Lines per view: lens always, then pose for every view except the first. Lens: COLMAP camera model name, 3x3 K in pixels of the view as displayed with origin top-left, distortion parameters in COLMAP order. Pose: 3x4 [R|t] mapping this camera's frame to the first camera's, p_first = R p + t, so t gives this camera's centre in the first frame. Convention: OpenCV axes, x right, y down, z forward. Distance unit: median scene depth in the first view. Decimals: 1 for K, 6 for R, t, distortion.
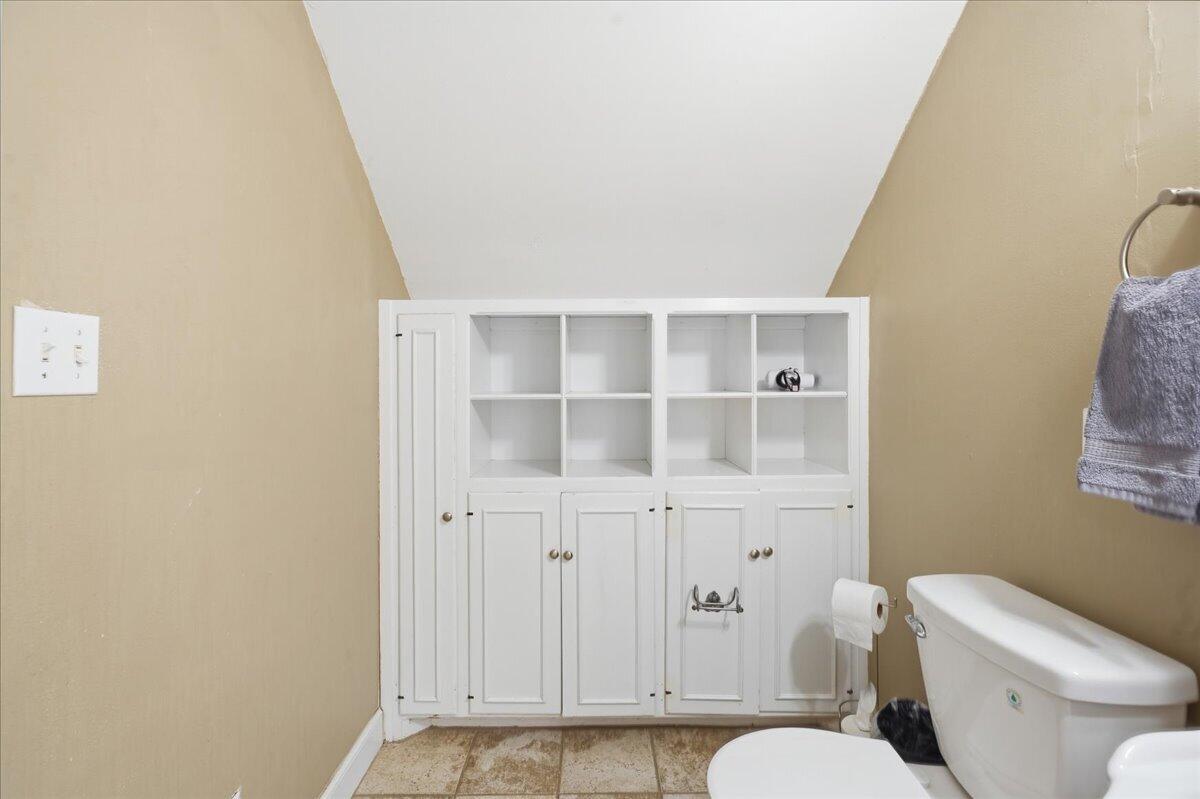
lens RADIAL K [[548.5, 0, 598.2], [0, 548.5, 386.1], [0, 0, 1]] dist [-0.002077, -0.000145]
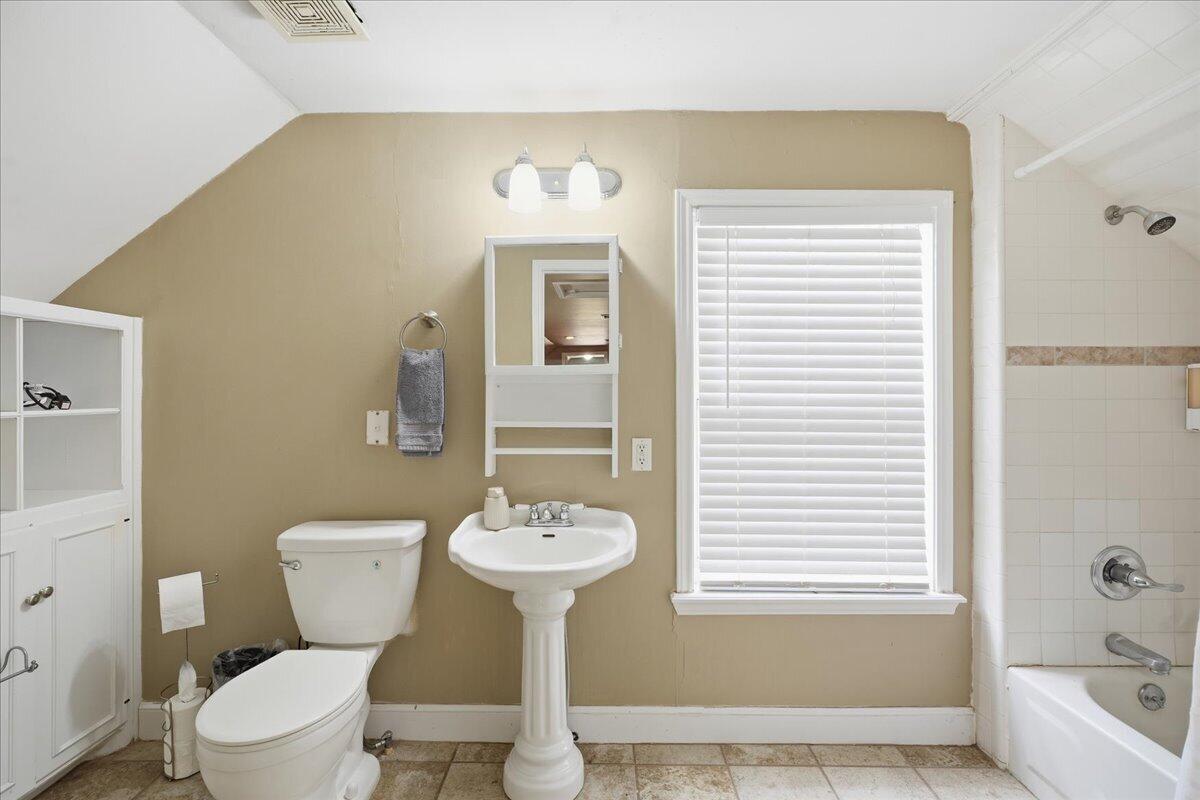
lens RADIAL K [[553.4, 0, 596.6], [0, 553.4, 394.1], [0, 0, 1]] dist [-0.000406, 0.000166]
pose [[0.006530, -0.002423, 0.999976, -0.680513], [0.011924, 0.999926, 0.002345, -0.007434], [-0.999908, 0.011909, 0.006559, 0.133419]]
